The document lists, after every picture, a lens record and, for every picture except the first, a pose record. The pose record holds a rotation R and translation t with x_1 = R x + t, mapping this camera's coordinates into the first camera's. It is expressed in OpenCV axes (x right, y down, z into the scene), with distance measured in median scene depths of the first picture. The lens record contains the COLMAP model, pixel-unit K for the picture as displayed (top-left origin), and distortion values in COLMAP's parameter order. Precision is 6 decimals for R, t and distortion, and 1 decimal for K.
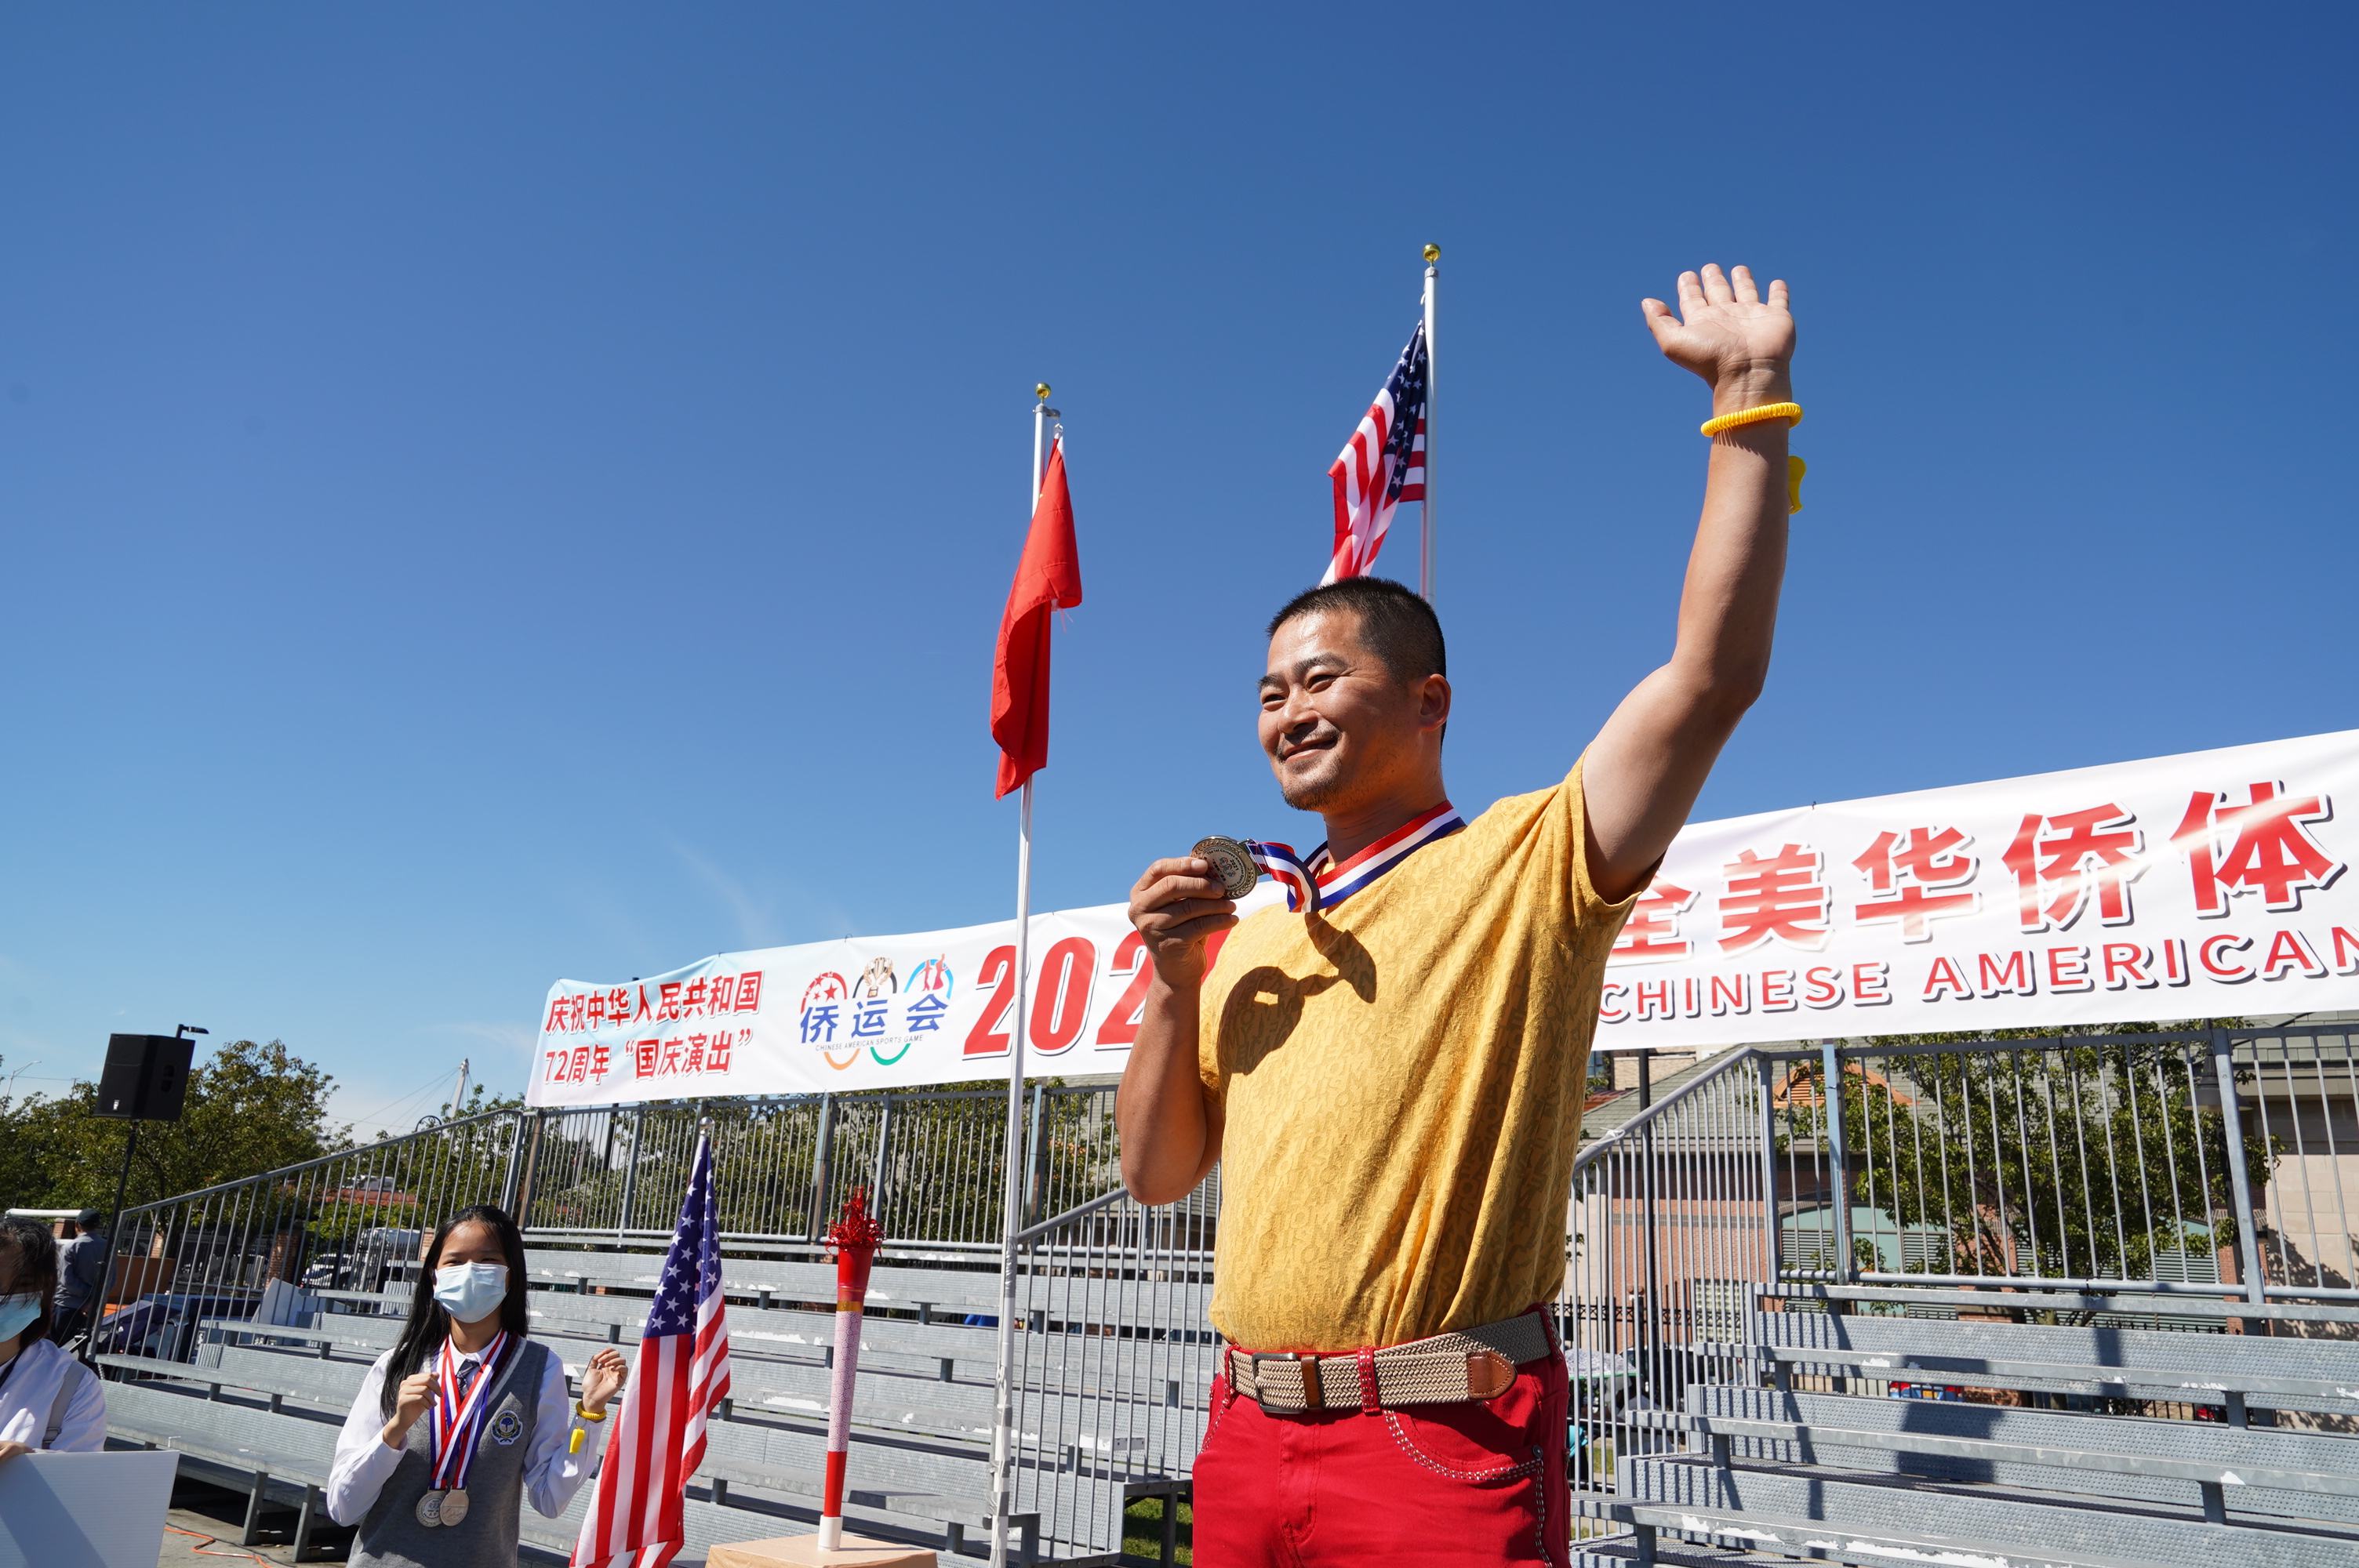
lens RADIAL K [[1619.4, 0, 1182.5], [0, 1619.4, 784.7], [0, 0, 1]] dist [-0.016155, 0.021993]
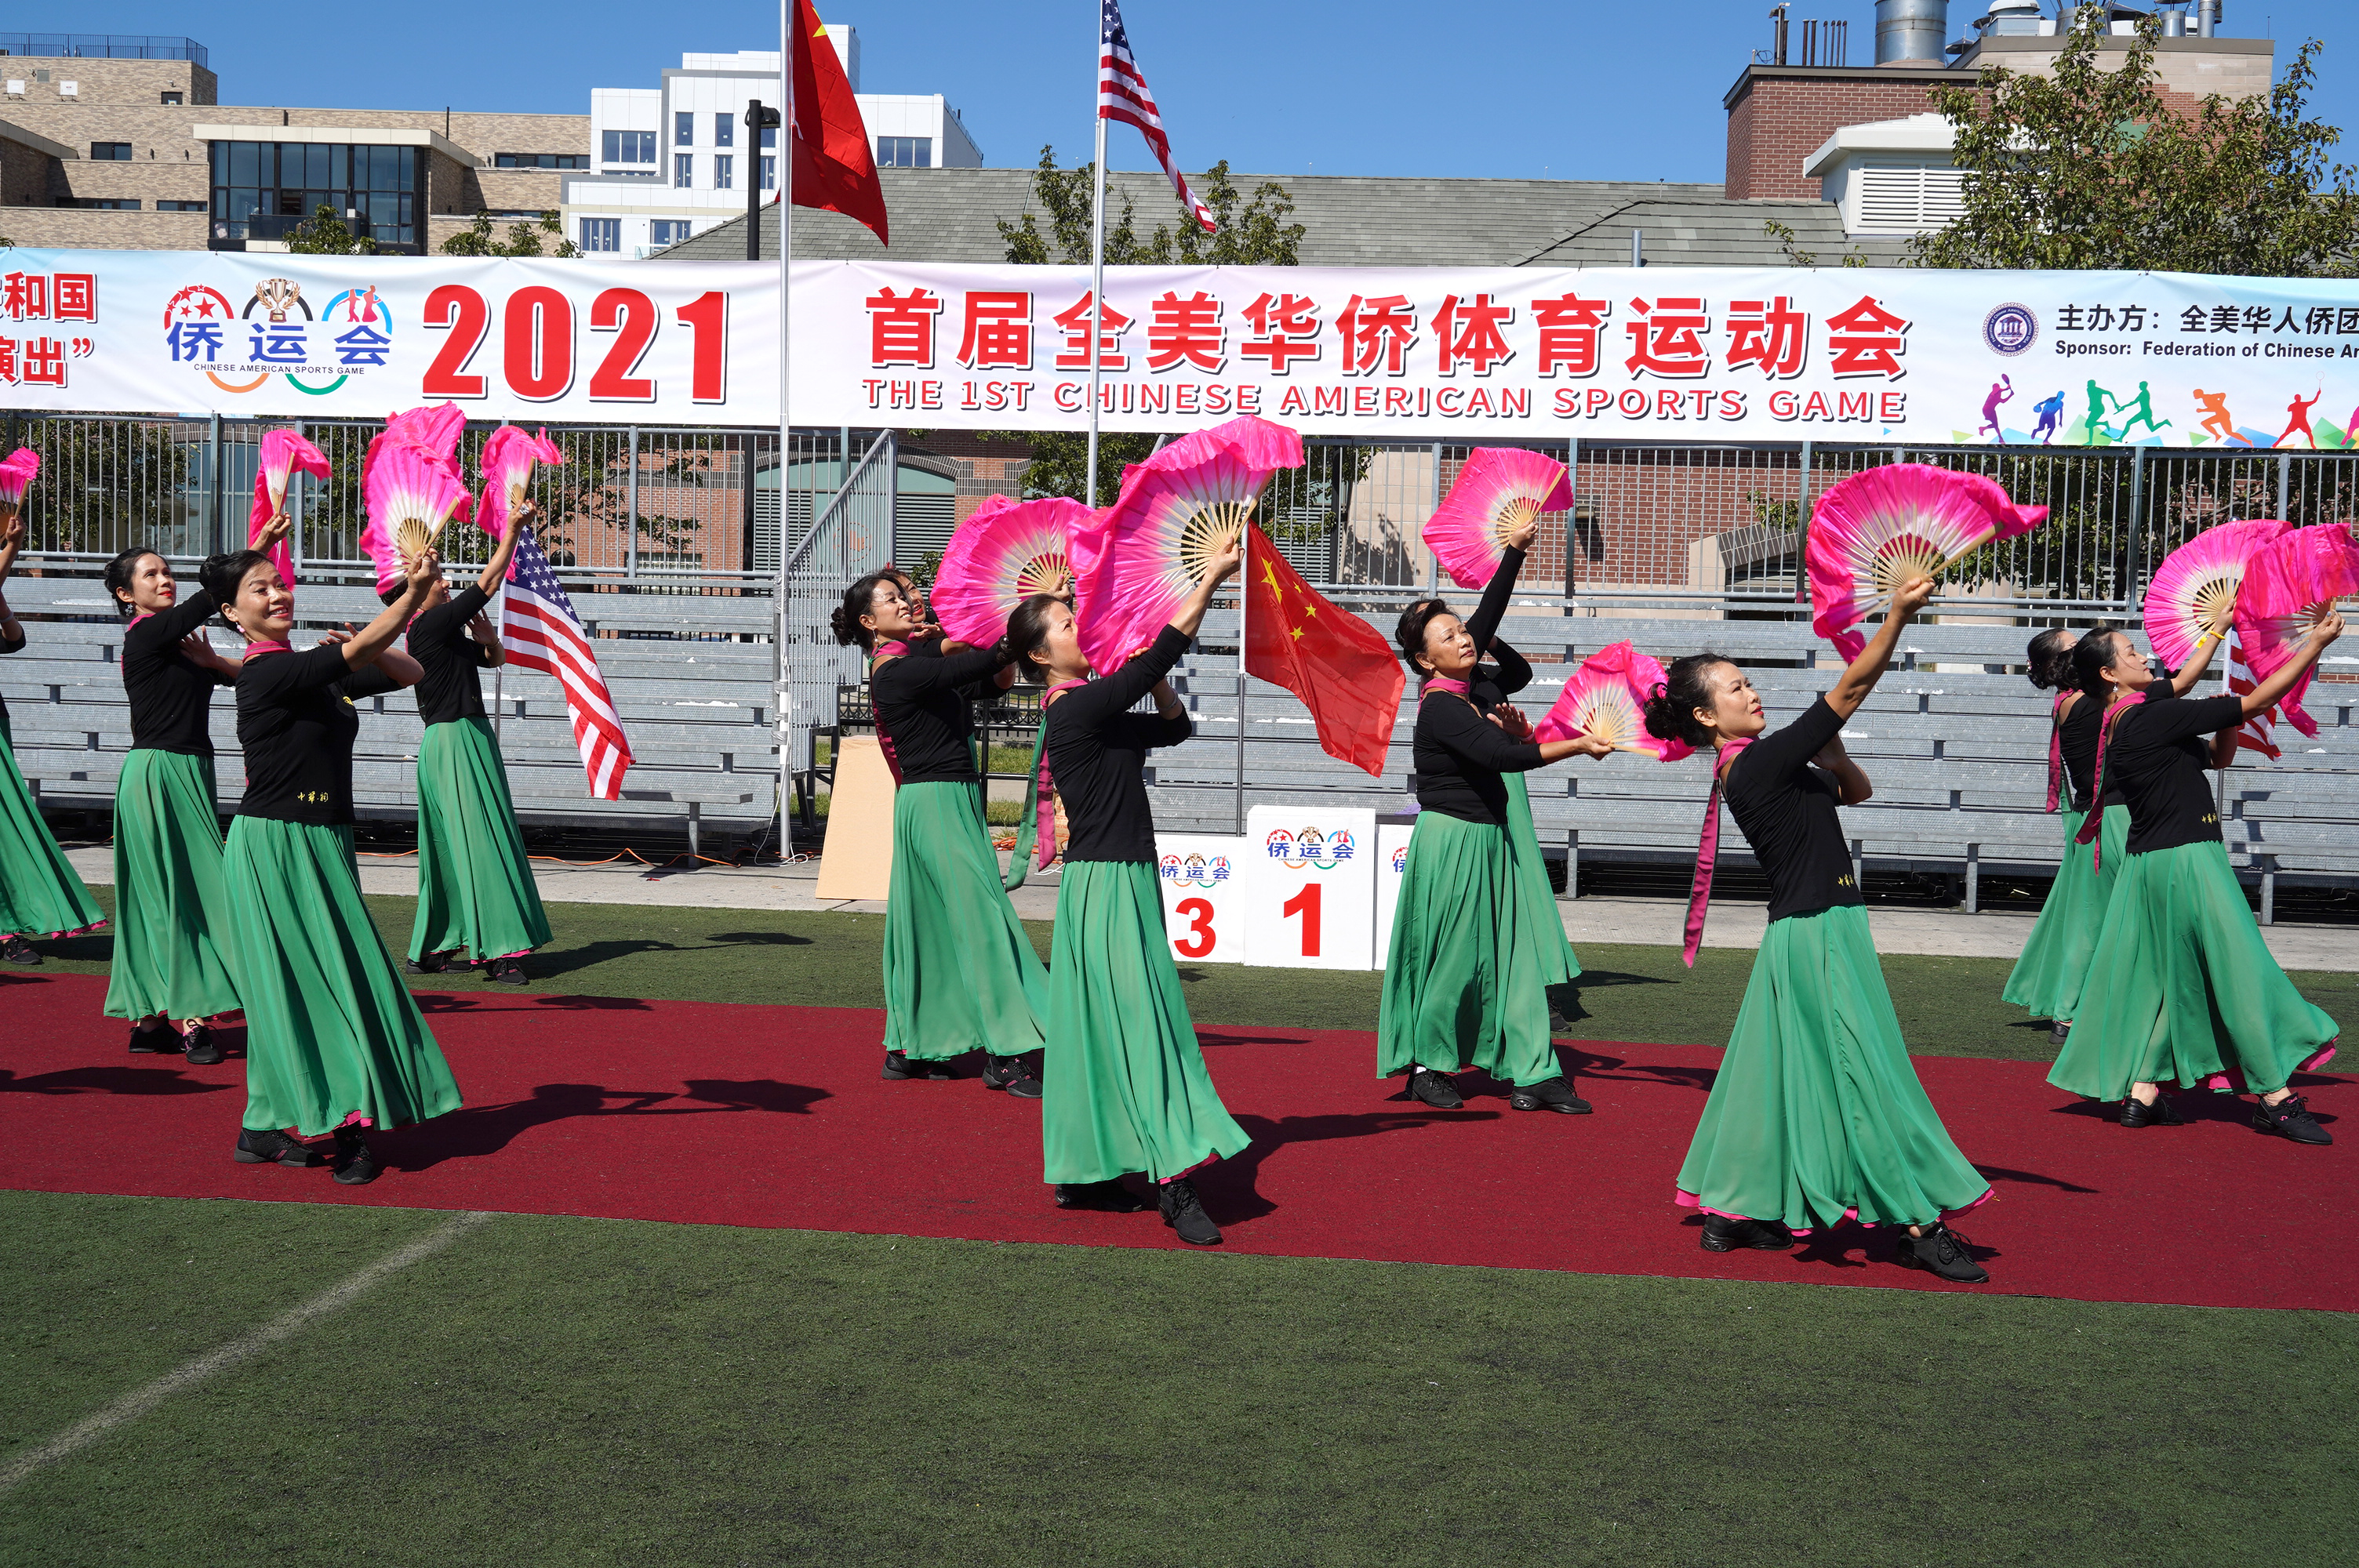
lens RADIAL K [[2734.1, 0, 1178.0], [0, 2734.1, 795.9], [0, 0, 1]] dist [0.044609, 0.000000]
pose [[0.854751, -0.064337, 0.515036, -0.890223], [-0.137020, 0.929118, 0.343461, -0.368303], [-0.500627, -0.364143, 0.785349, -1.019132]]
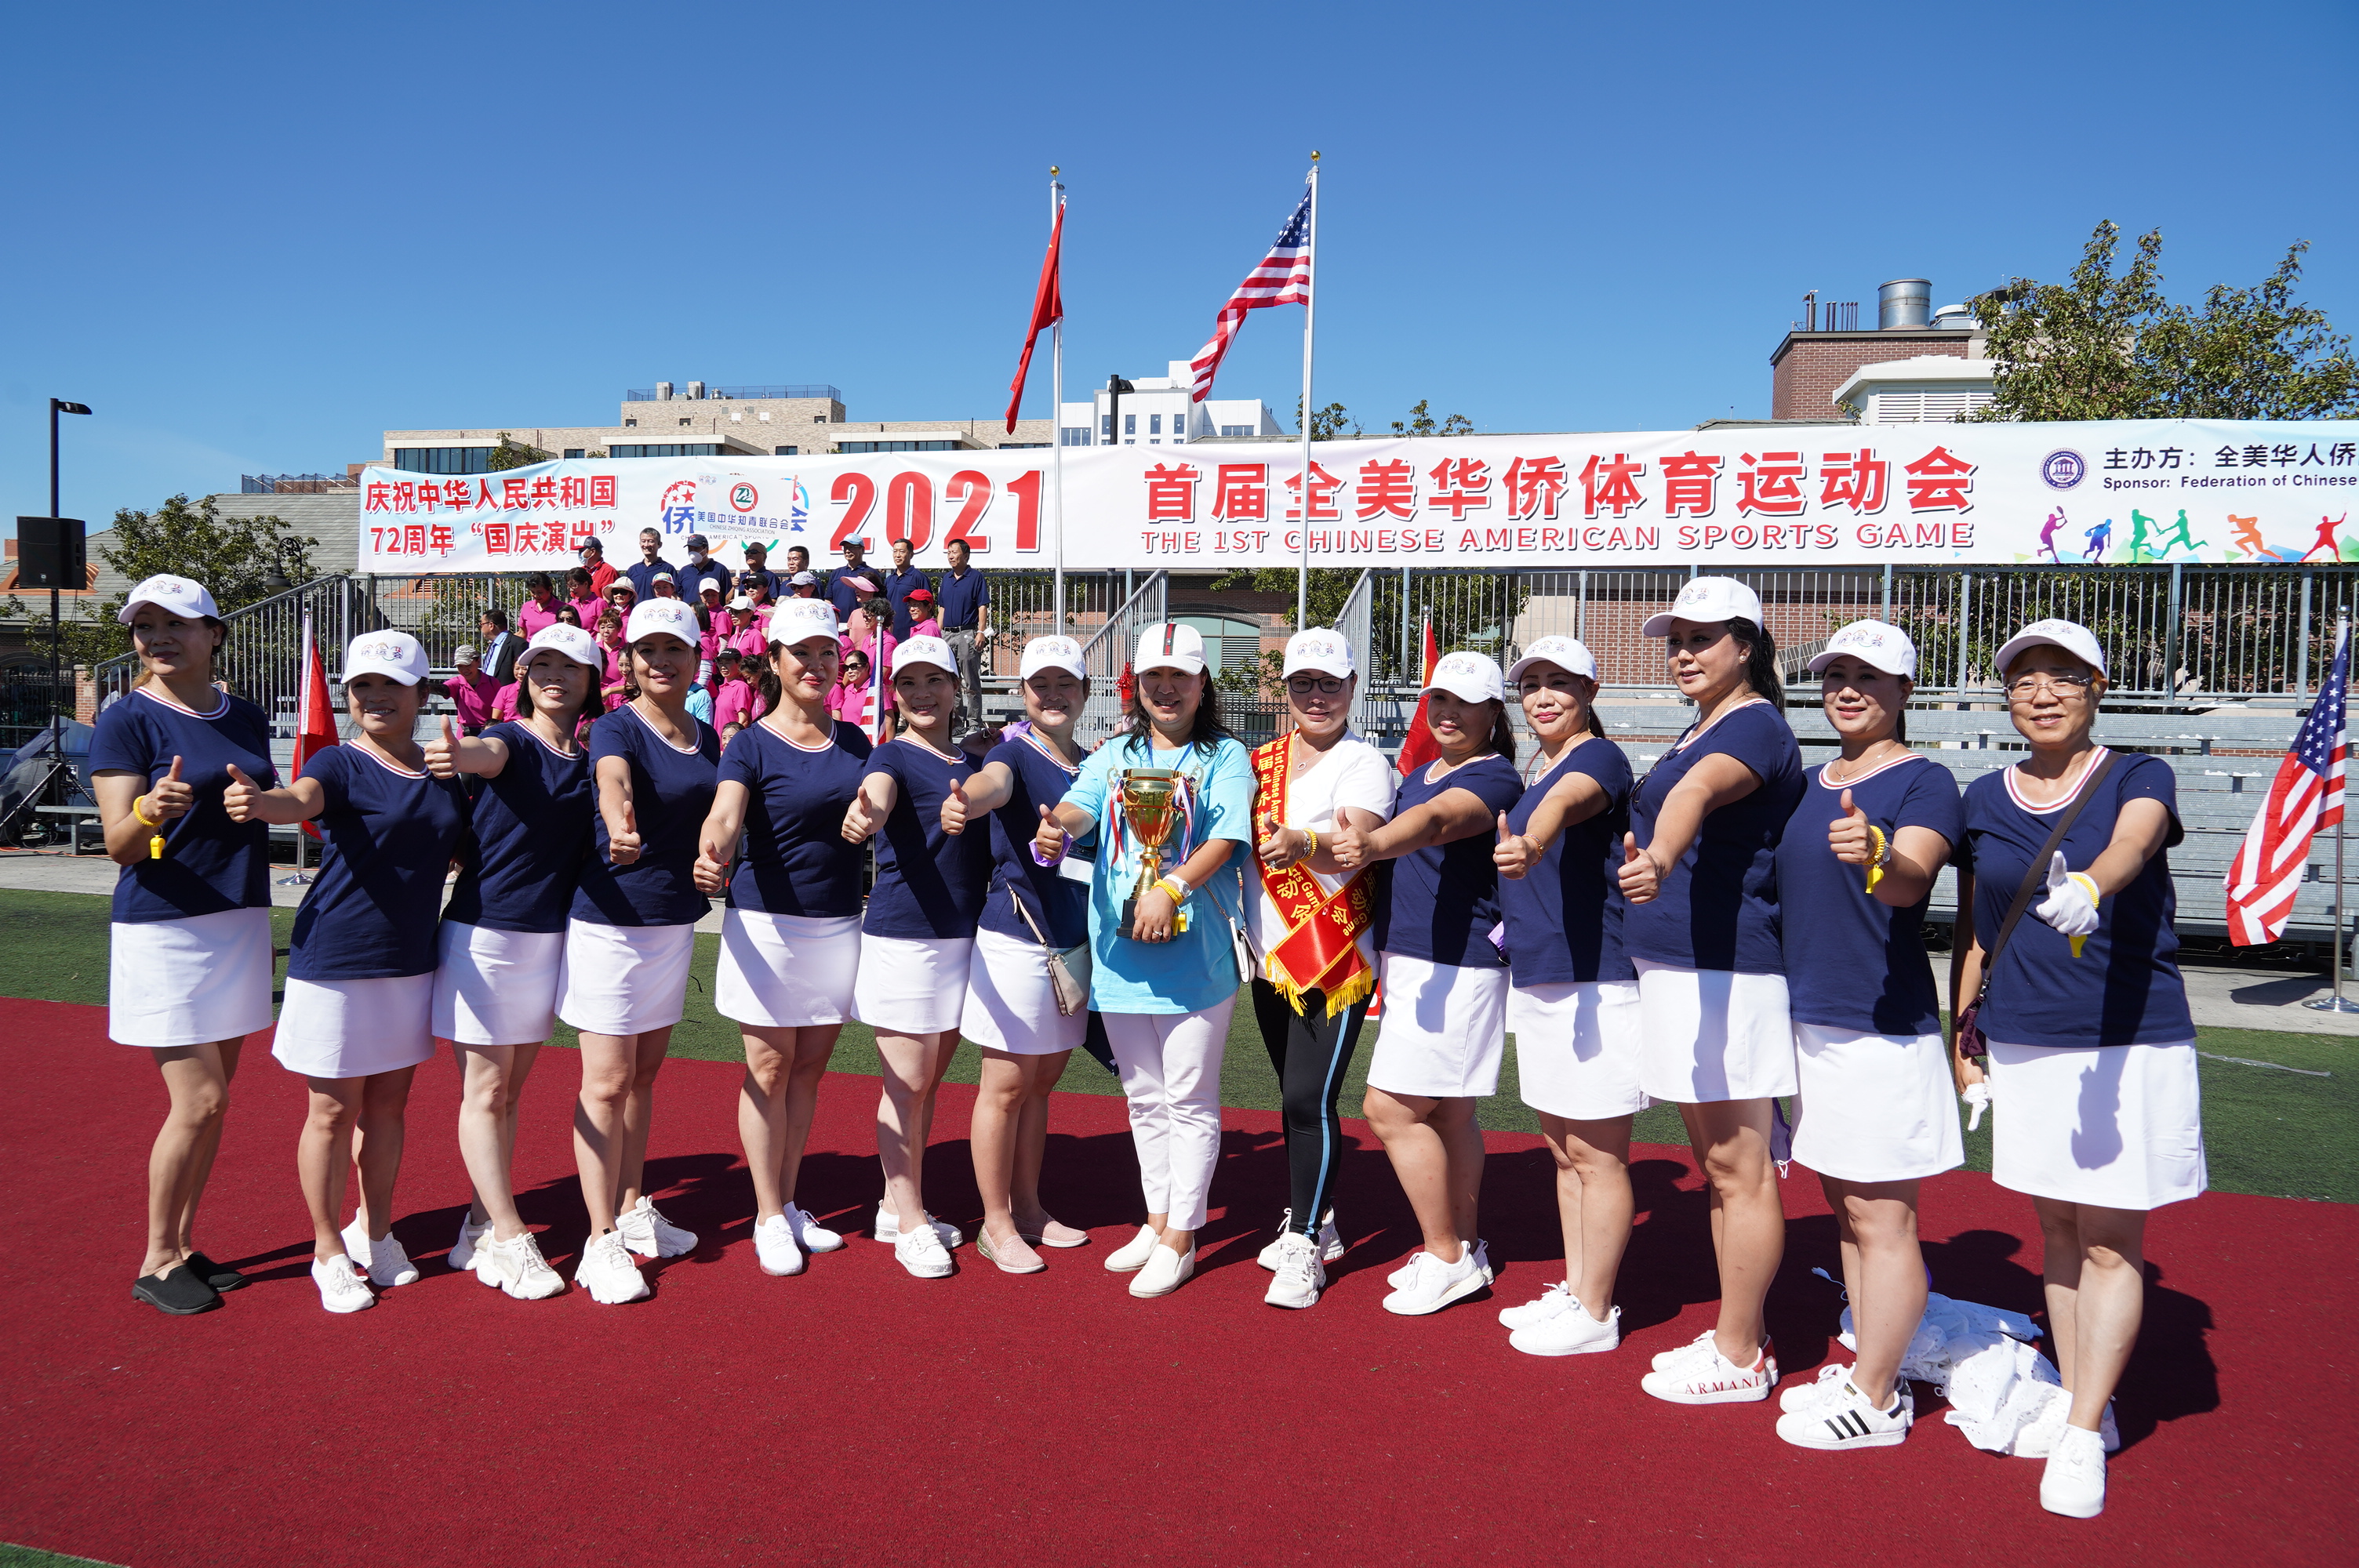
lens RADIAL K [[1619.4, 0, 1174.2], [0, 1619.4, 799.1], [0, 0, 1]] dist [-0.016155, 0.021993]
pose [[0.919639, -0.056083, 0.388740, -0.586317], [-0.089872, 0.933446, 0.347277, -0.215581], [-0.382345, -0.354306, 0.853393, -0.605589]]
